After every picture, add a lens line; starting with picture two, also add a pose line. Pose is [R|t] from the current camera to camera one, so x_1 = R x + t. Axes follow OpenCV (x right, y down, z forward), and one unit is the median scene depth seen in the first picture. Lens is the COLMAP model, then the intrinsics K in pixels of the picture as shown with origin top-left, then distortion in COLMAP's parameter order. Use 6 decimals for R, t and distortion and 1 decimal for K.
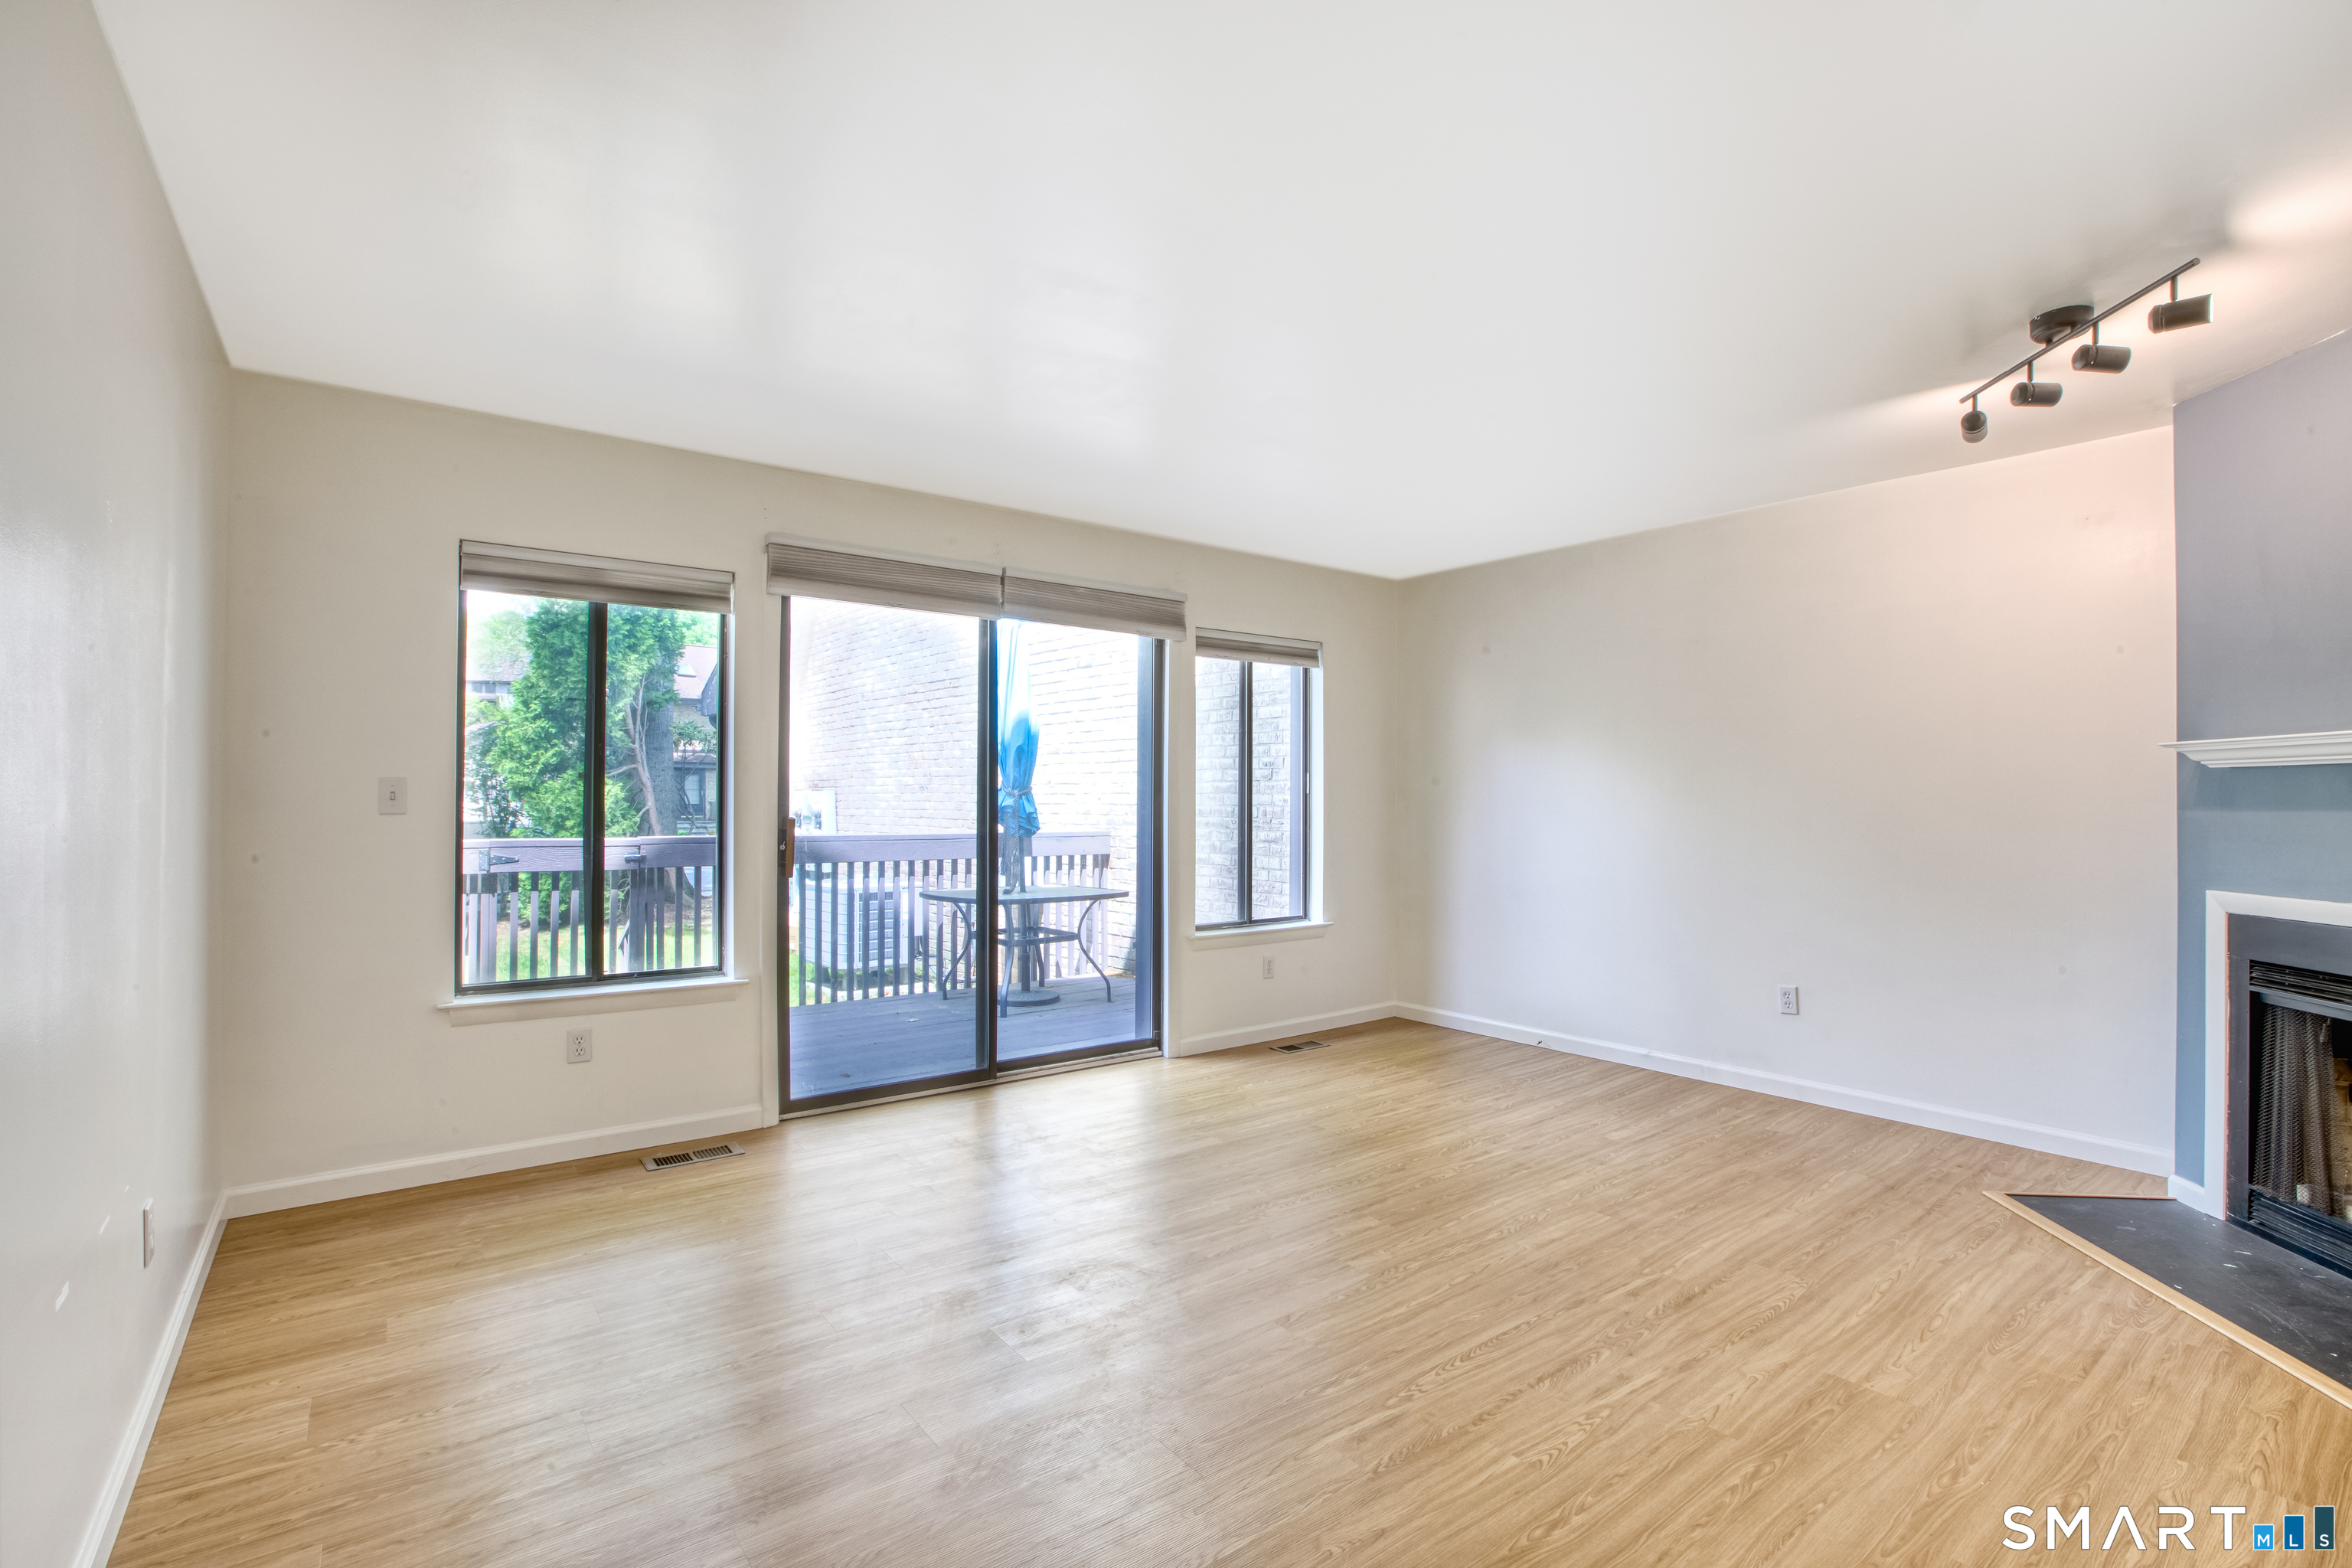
lens RADIAL K [[1065.9, 0, 1162.6], [0, 1065.9, 782.8], [0, 0, 1]] dist [-0.050715, 0.016256]
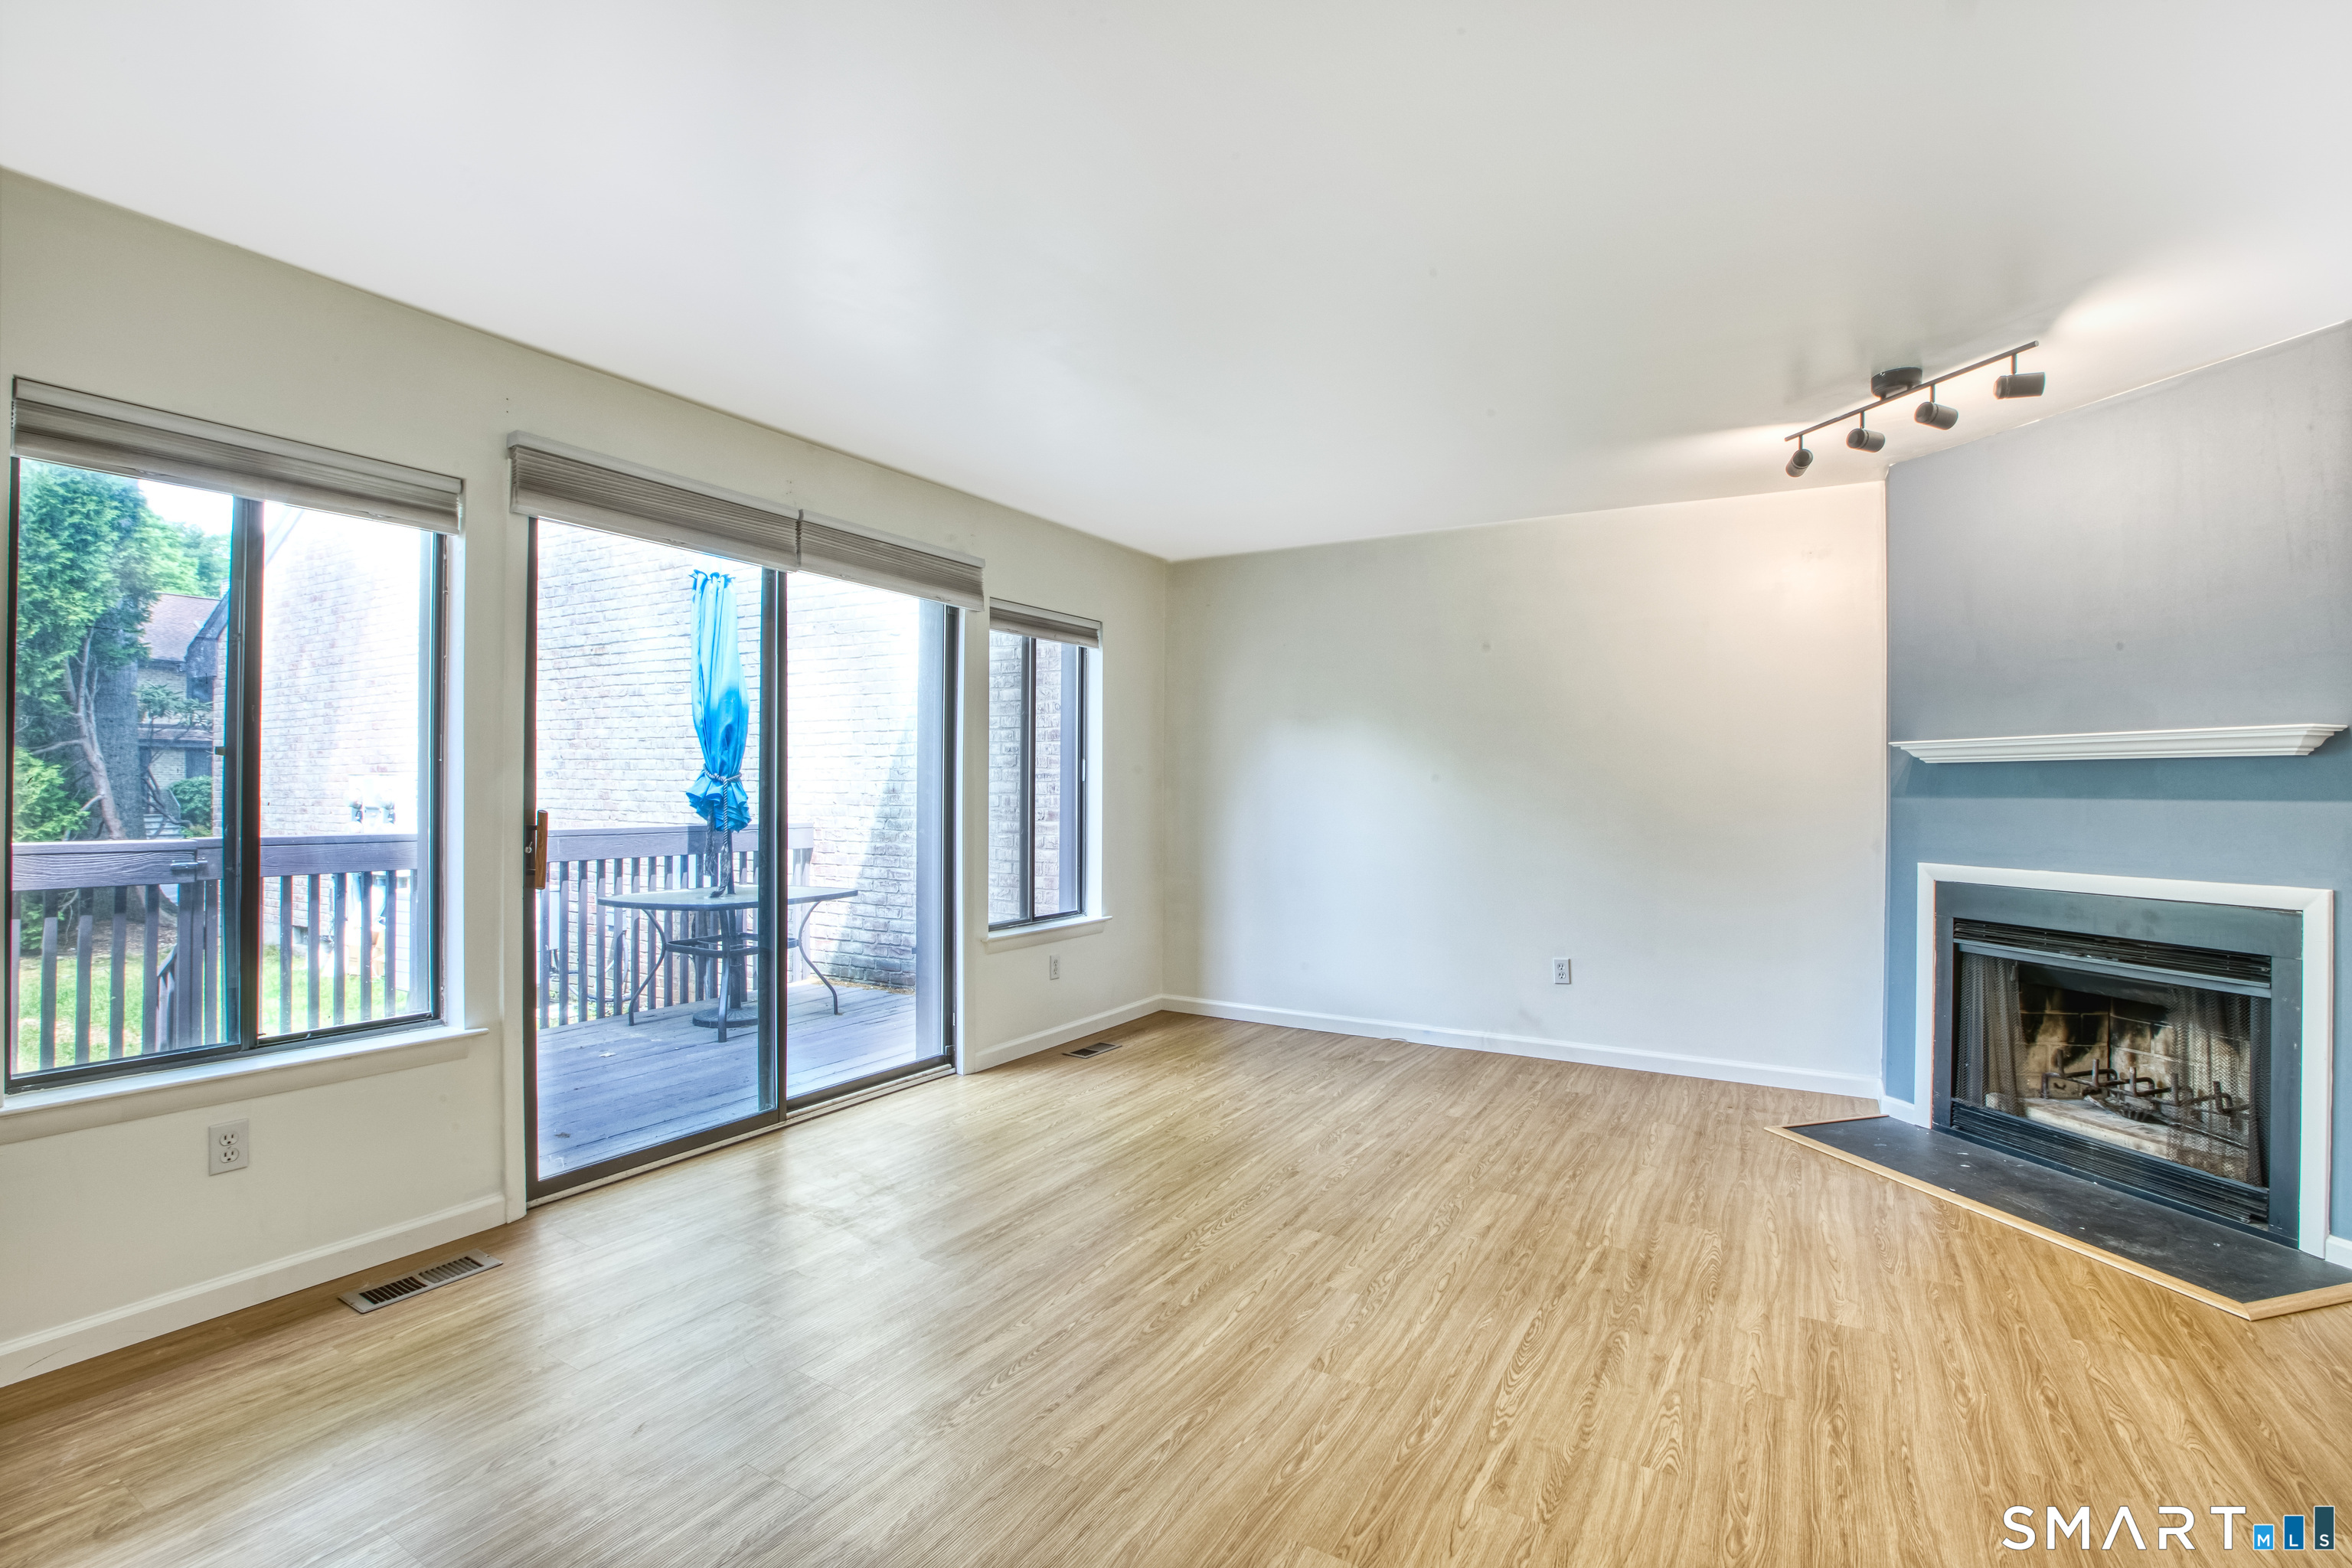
lens RADIAL K [[1065.9, 0, 1162.6], [0, 1065.9, 782.8], [0, 0, 1]] dist [-0.050715, 0.016256]
pose [[0.928421, 0.002718, 0.371521, -0.236853], [-0.006896, 0.999927, 0.009918, 0.002151], [-0.371467, -0.011771, 0.928372, 0.149610]]
